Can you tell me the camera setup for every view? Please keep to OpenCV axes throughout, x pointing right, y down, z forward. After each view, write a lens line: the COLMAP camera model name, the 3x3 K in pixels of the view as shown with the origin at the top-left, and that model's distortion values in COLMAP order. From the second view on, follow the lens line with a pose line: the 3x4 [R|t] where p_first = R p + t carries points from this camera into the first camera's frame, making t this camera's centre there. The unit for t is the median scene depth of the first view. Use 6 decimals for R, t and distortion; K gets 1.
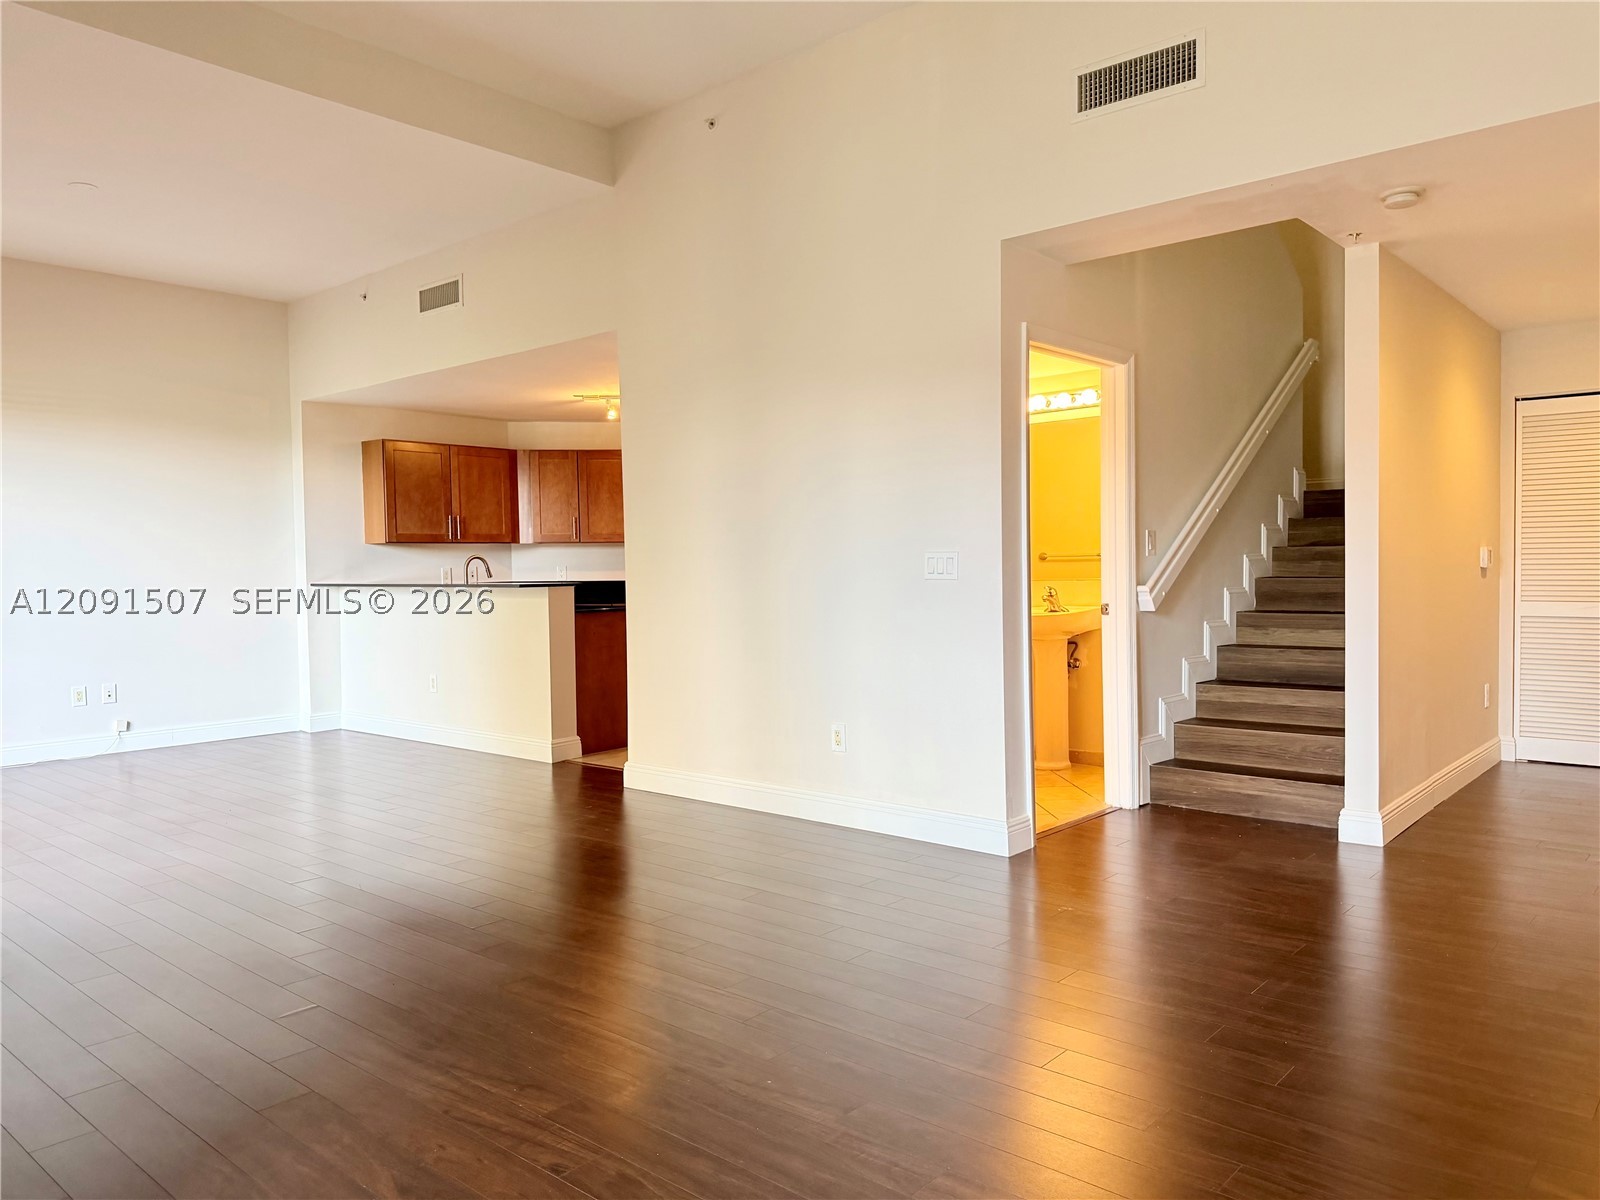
lens RADIAL K [[1133.5, 0, 800.0], [0, 1133.5, 600.0], [0, 0, 1]] dist [-0.000512, 0.004985]
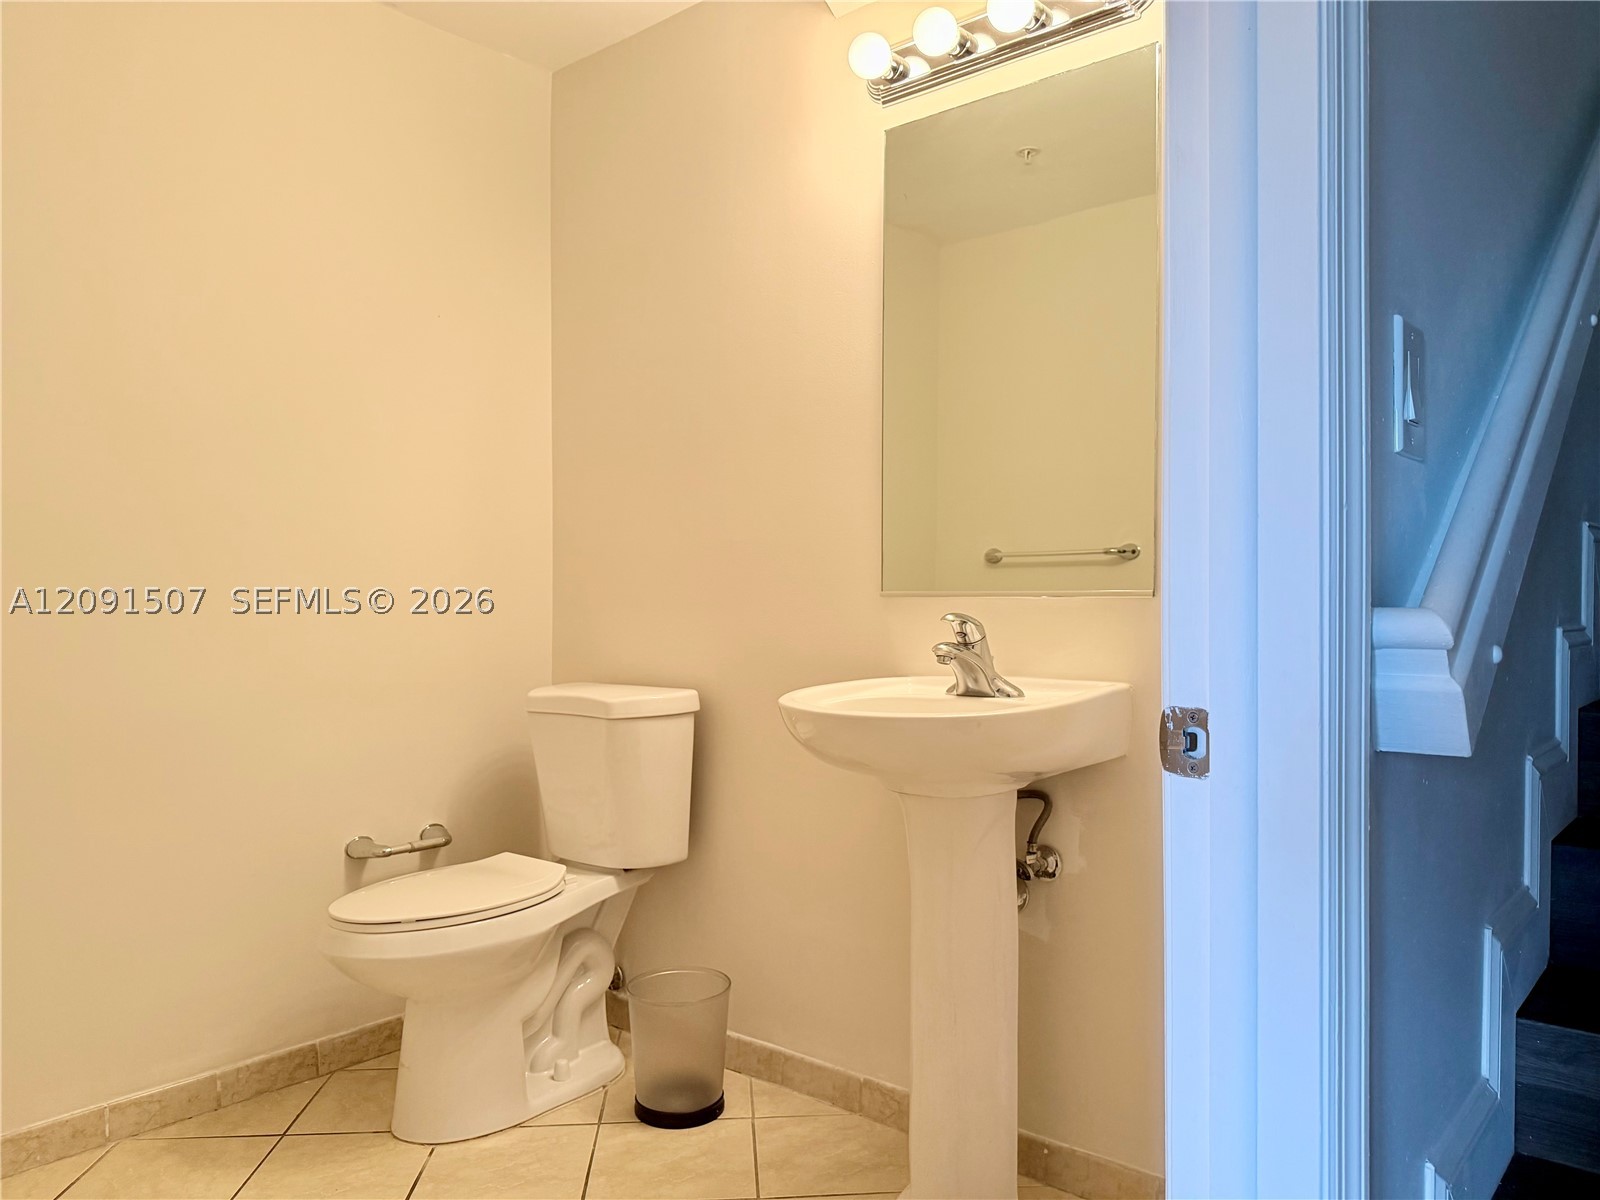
lens RADIAL K [[1133.5, 0, 800.0], [0, 1133.5, 600.0], [0, 0, 1]] dist [-0.000512, 0.004985]
pose [[0.999930, 0.011537, 0.002719, 0.177154], [-0.011458, 0.999562, -0.027286, -0.006845], [-0.003032, 0.027253, 0.999624, 0.698257]]
